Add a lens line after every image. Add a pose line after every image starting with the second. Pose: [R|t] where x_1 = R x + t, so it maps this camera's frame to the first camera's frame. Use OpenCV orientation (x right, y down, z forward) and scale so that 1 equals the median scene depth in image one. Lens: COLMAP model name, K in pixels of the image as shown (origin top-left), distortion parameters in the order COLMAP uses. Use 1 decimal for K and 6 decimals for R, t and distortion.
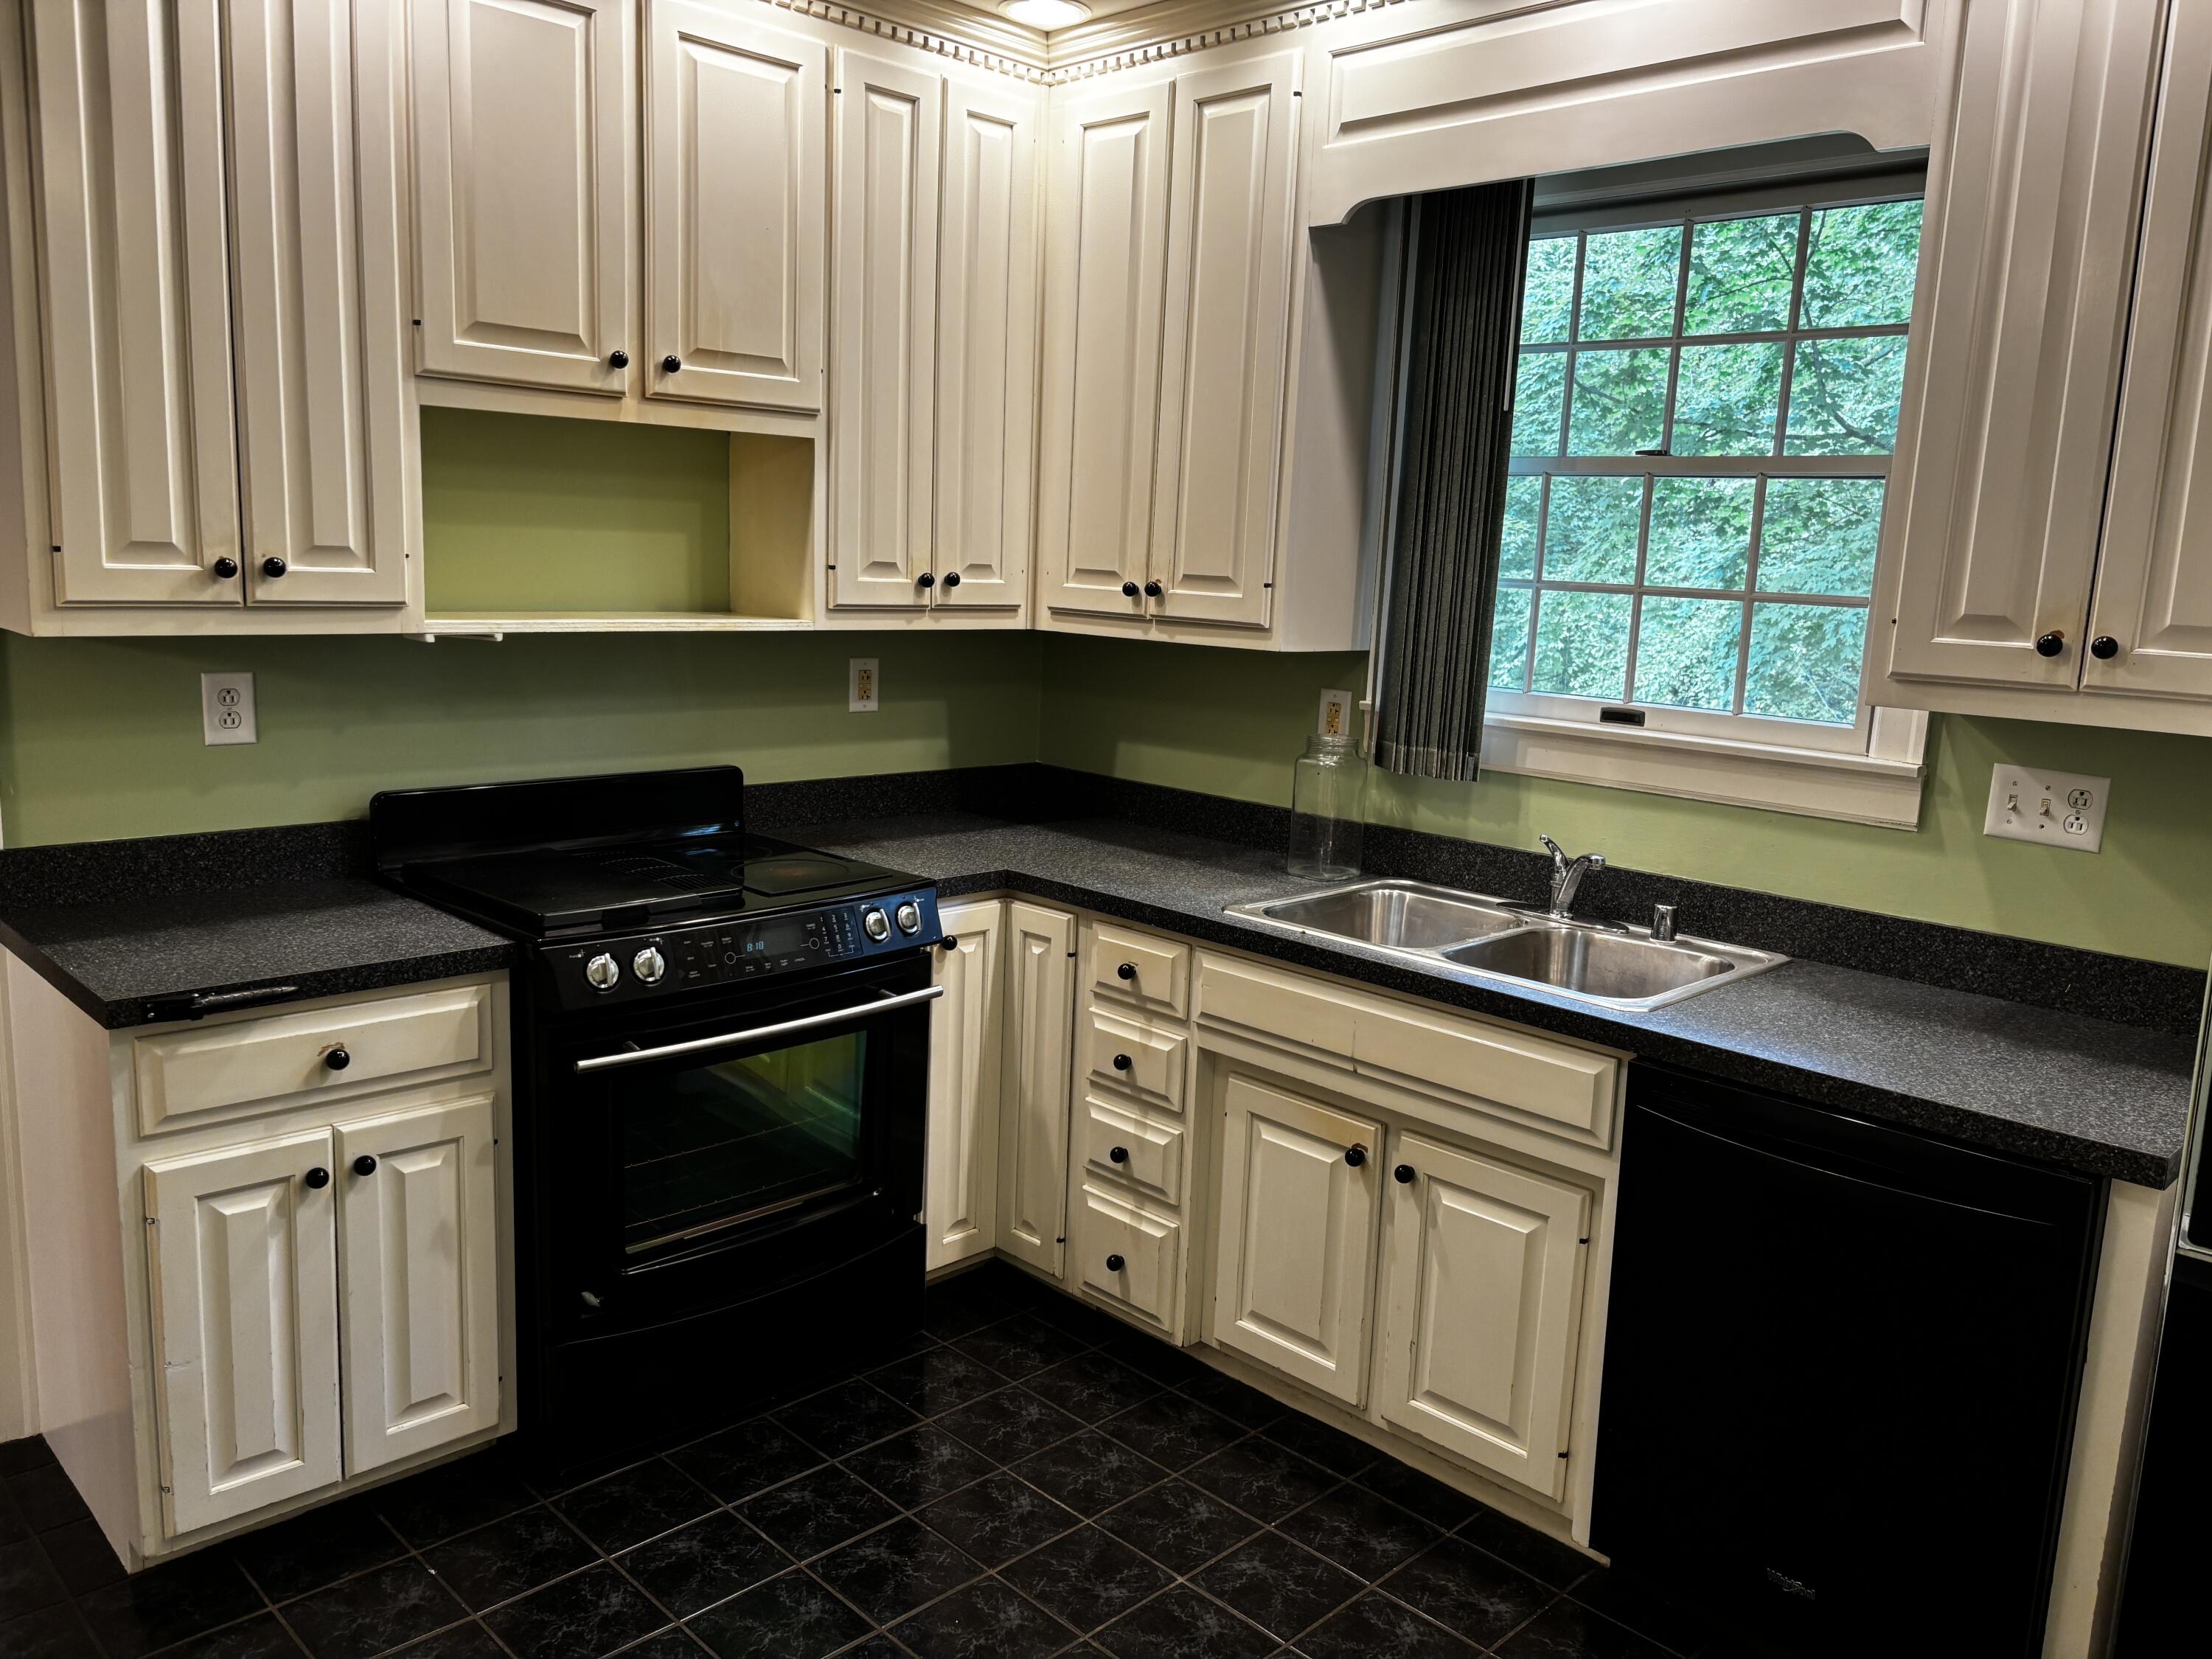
lens RADIAL K [[1655.2, 0, 1116.2], [0, 1655.2, 828.8], [0, 0, 1]] dist [-0.004472, -0.018363]
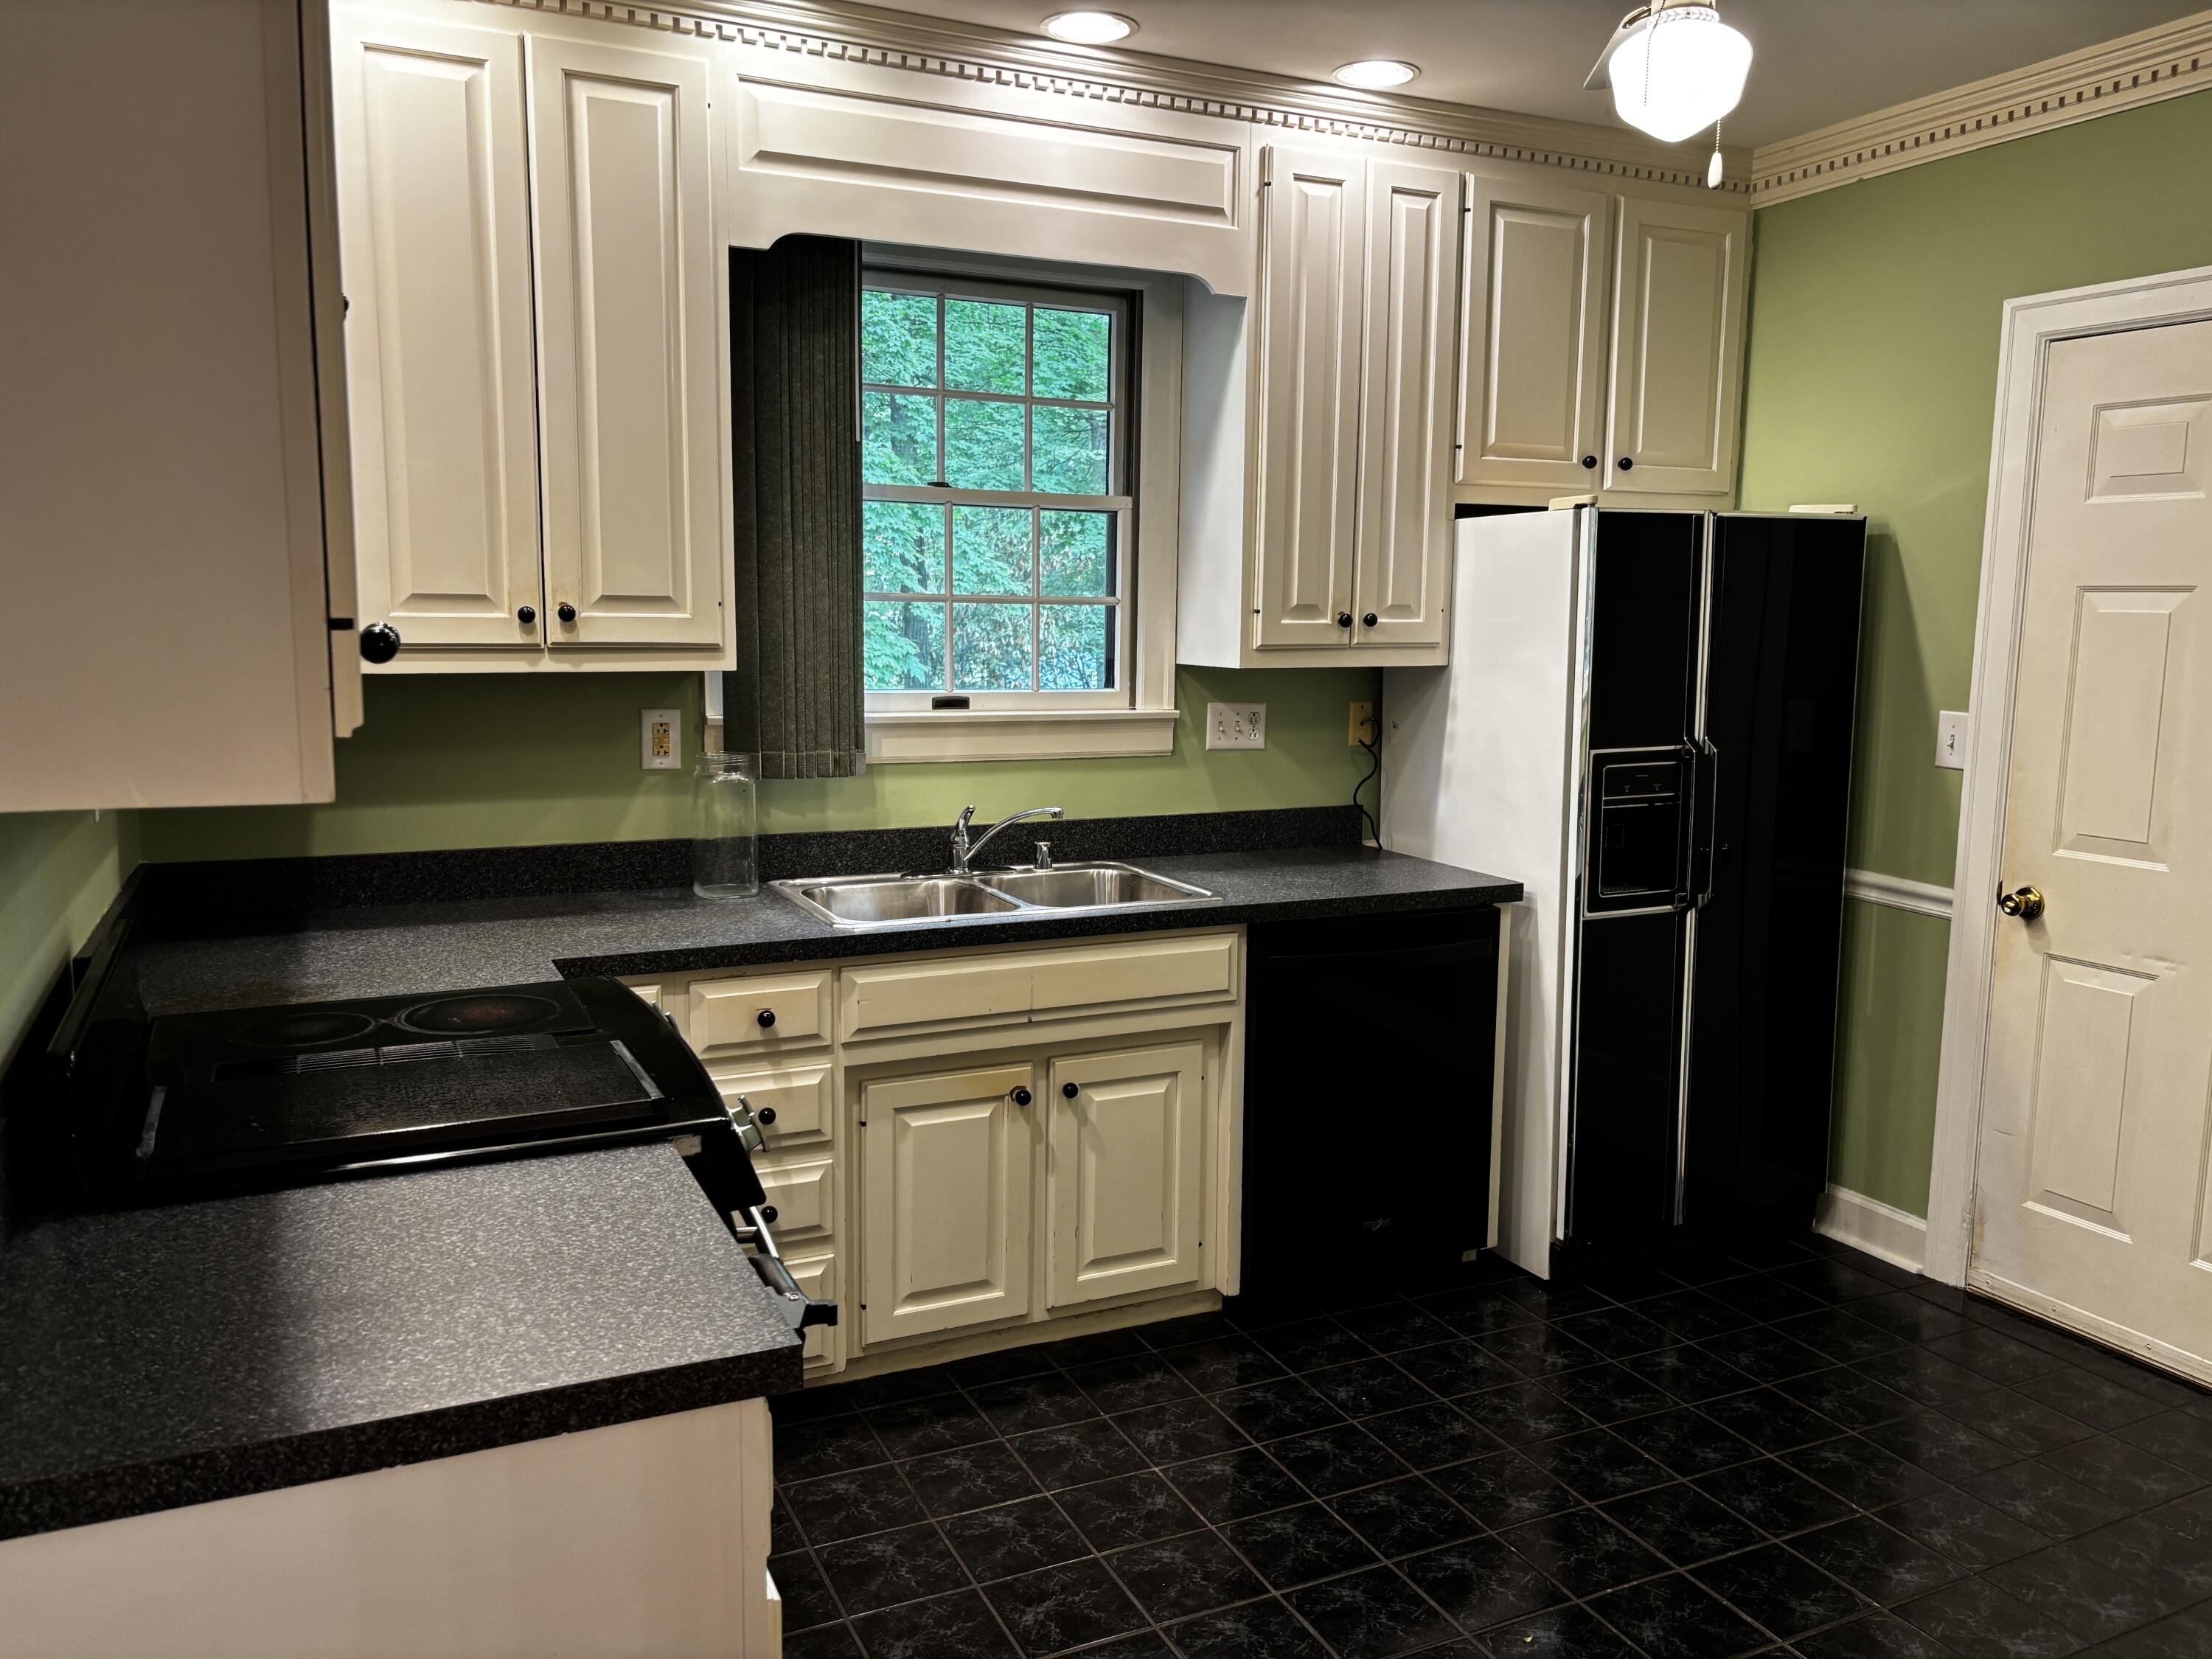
lens RADIAL K [[1655.2, 0, 1118.9], [0, 1655.2, 830.6], [0, 0, 1]] dist [-0.004472, -0.018363]
pose [[0.291497, -0.160852, 0.942951, -0.822707], [0.155271, 0.980644, 0.119283, -0.101795], [-0.943886, 0.111642, 0.310831, 0.517349]]
